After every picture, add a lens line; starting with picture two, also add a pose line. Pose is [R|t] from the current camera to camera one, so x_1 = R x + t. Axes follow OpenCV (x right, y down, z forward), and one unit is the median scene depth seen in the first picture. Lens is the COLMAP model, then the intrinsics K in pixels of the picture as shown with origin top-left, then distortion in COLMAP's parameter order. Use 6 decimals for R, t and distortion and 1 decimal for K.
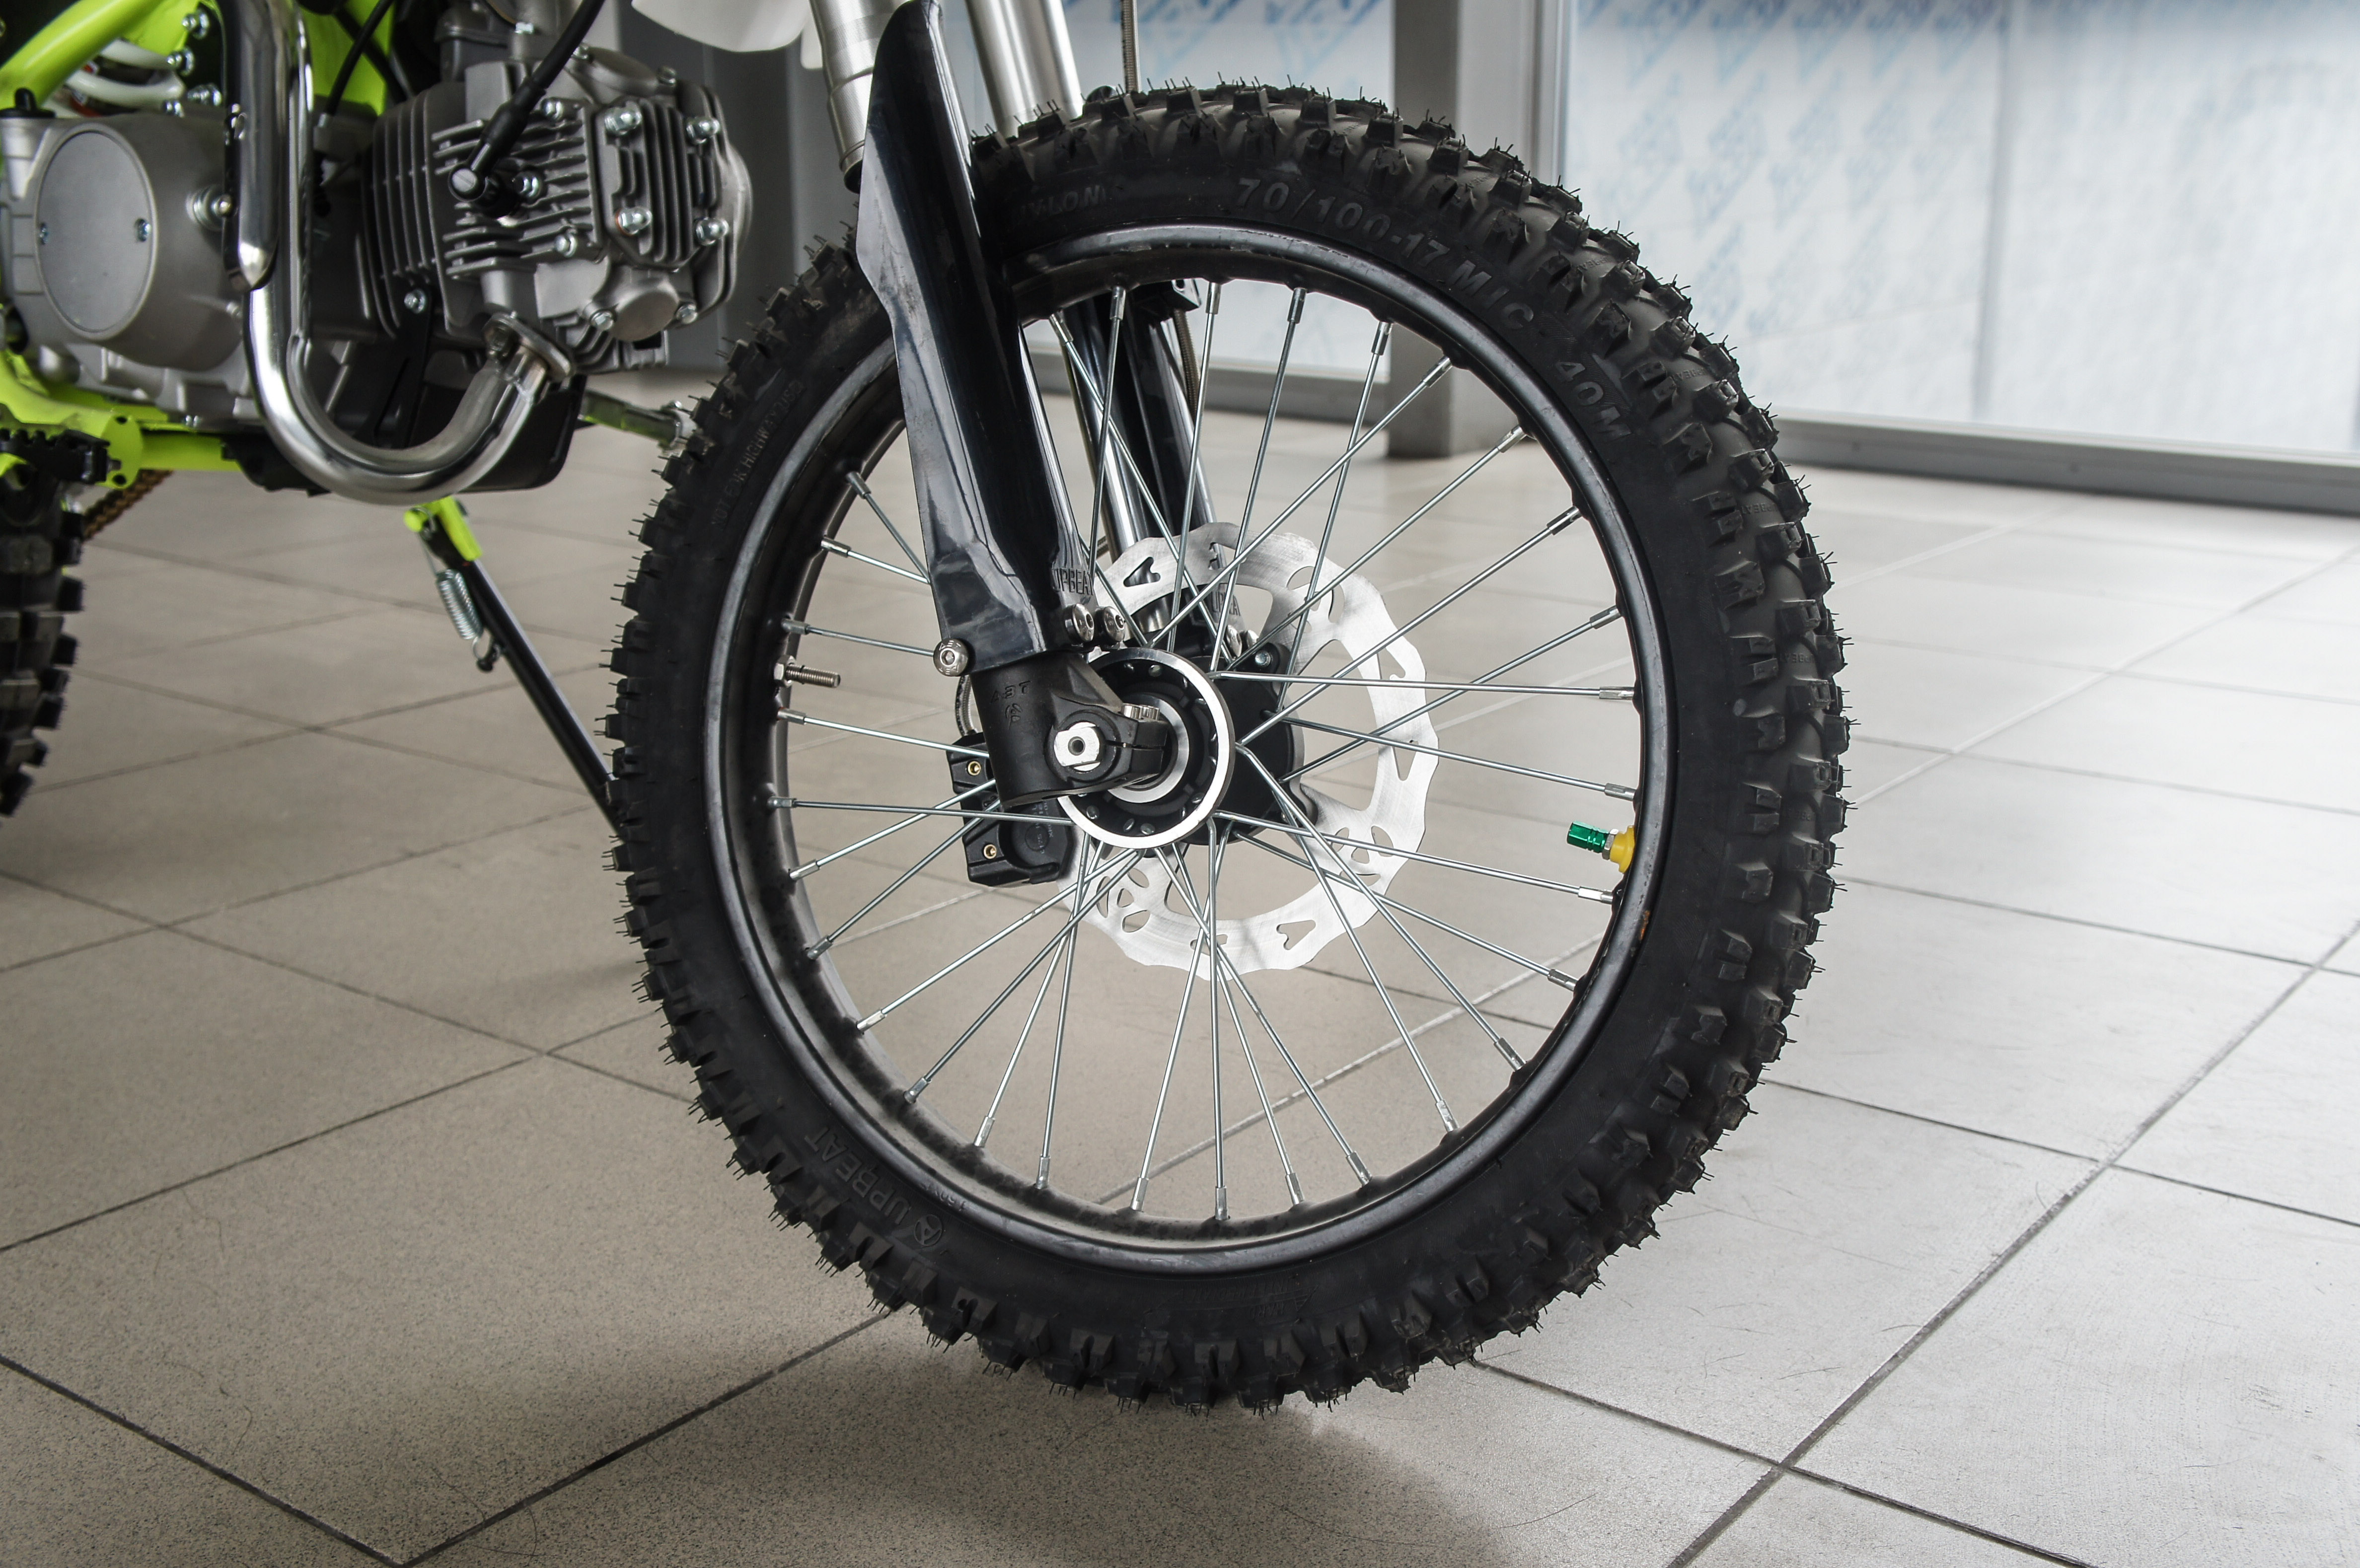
lens RADIAL K [[2663.3, 0, 1176.9], [0, 2663.3, 781.2], [0, 0, 1]] dist [0.038901, 0.000000]
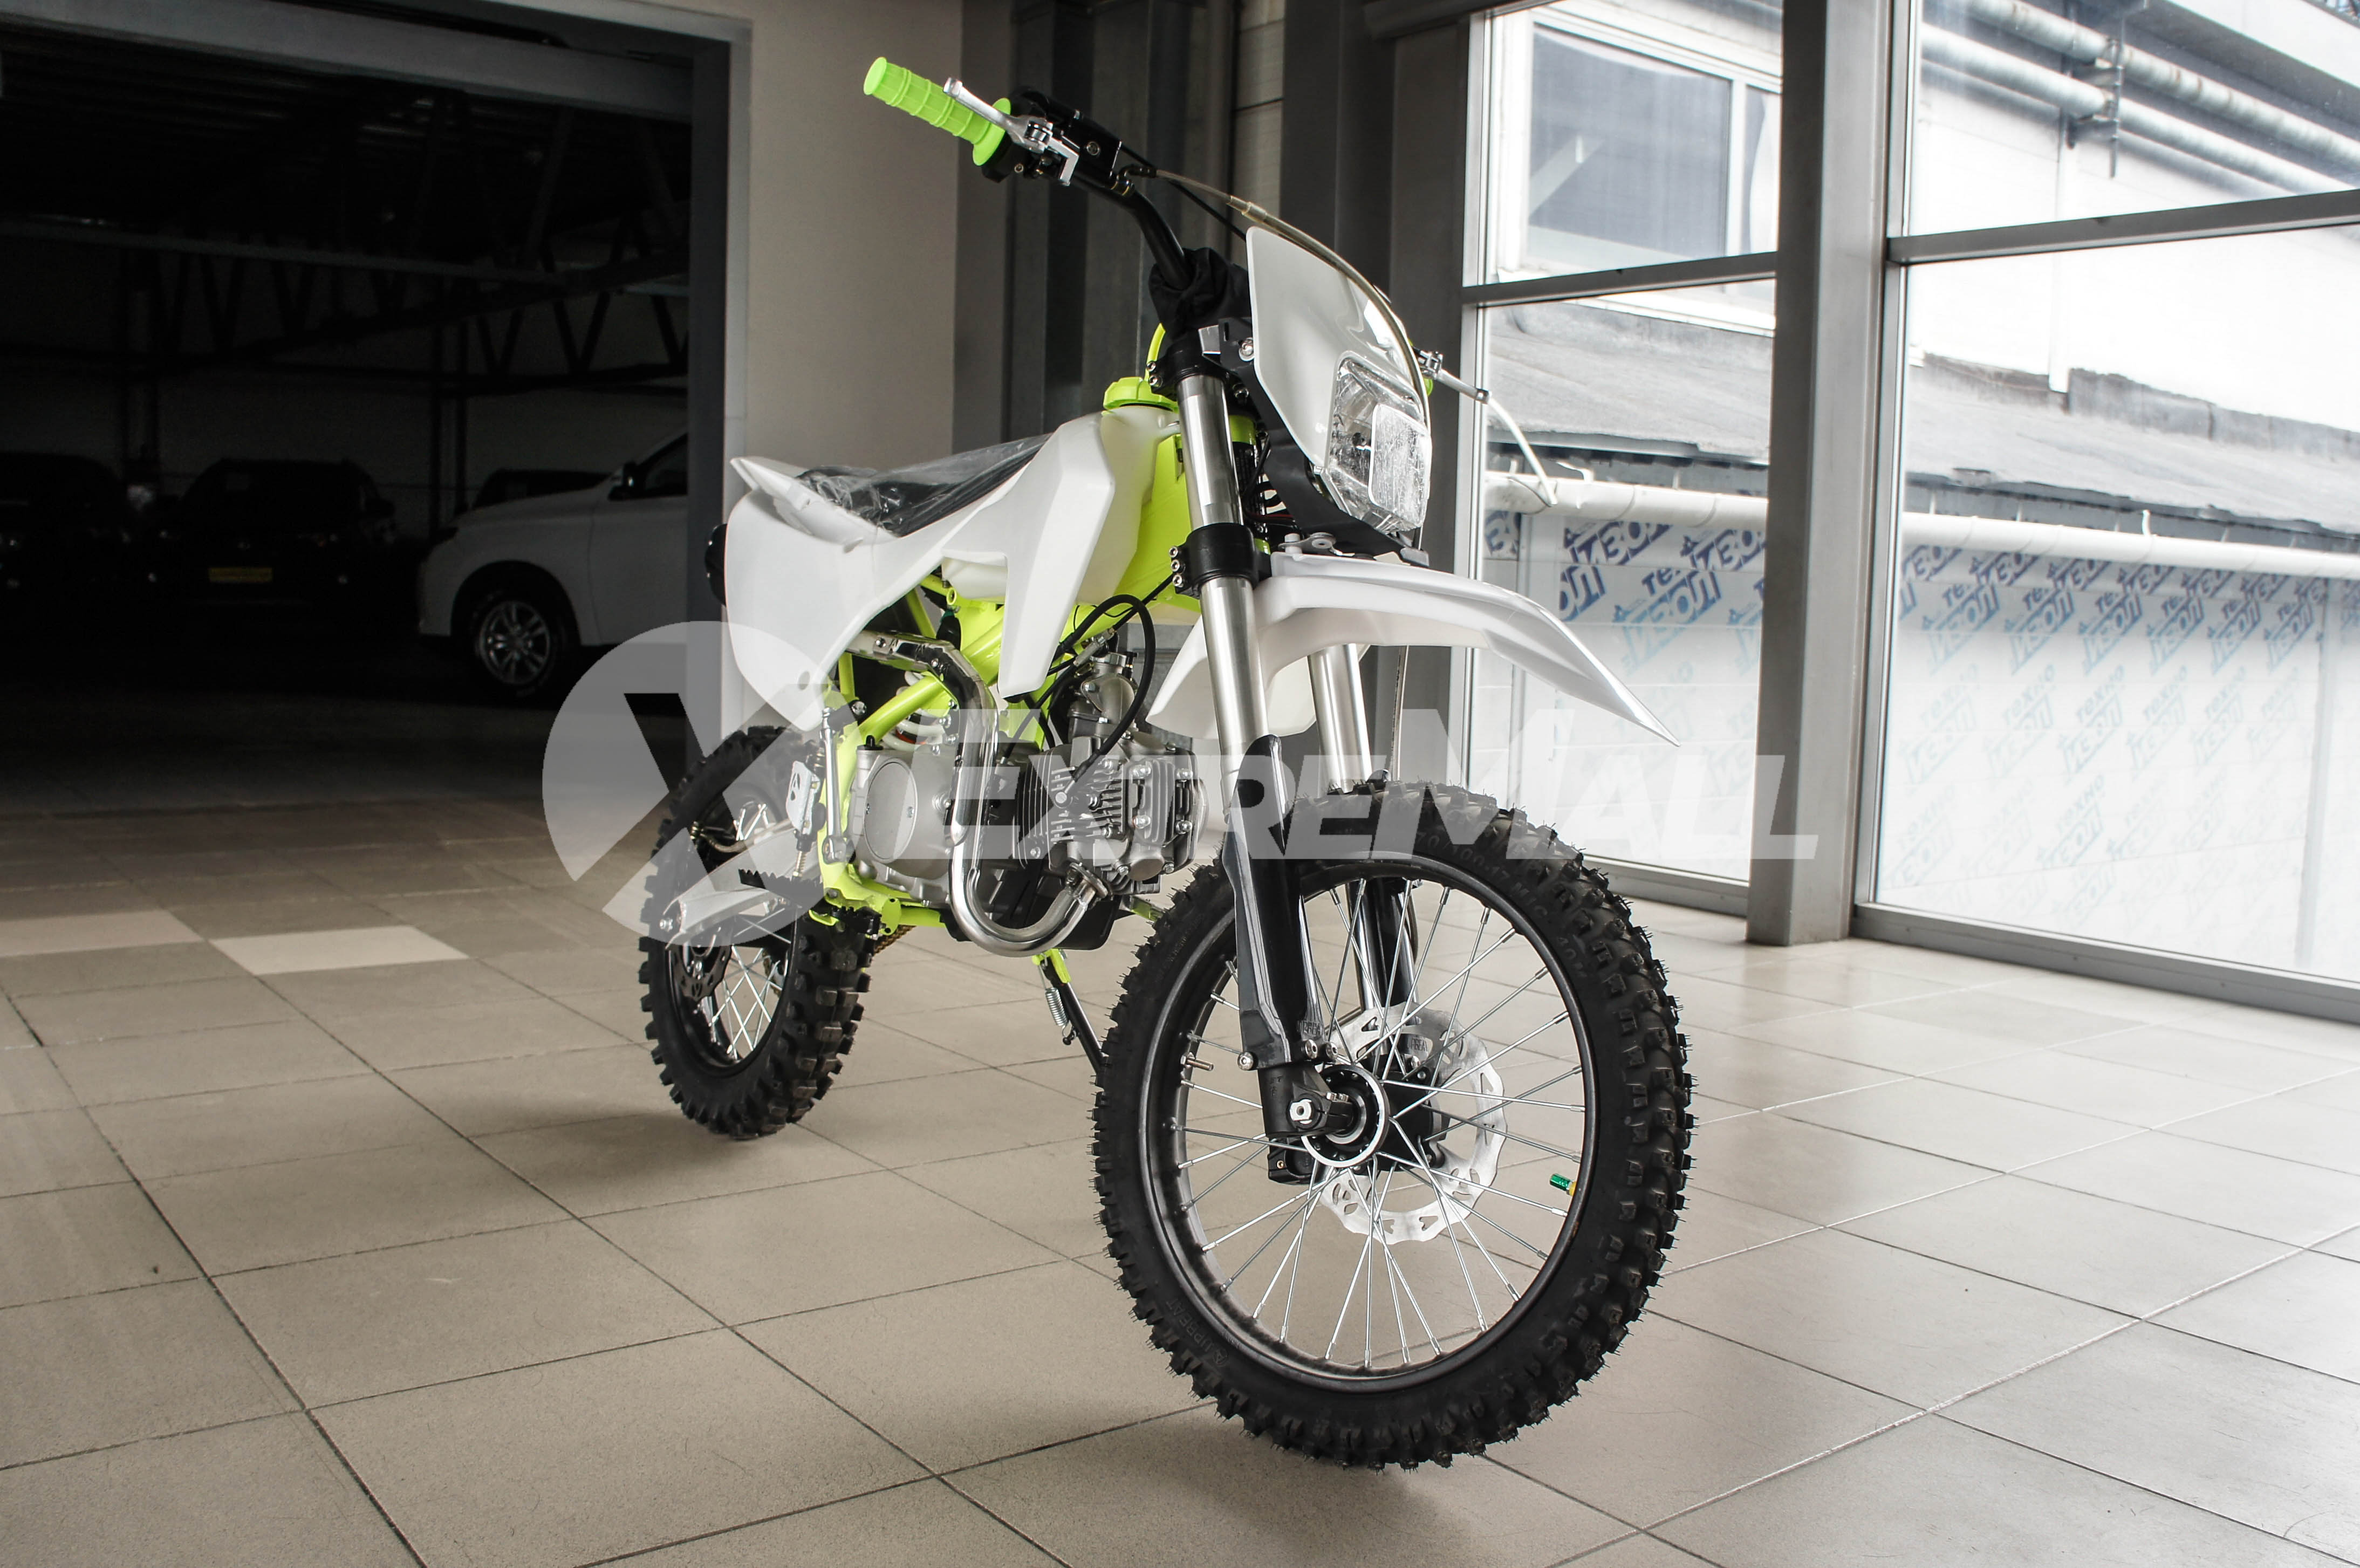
lens RADIAL K [[1943.8, 0, 1181.4], [0, 1943.8, 793.4], [0, 0, 1]] dist [-0.119173, 0.001383]
pose [[0.967392, 0.054942, -0.247254, 0.190625], [-0.097927, 0.981408, -0.165069, 0.001462], [0.233588, 0.183899, 0.954787, -0.385013]]
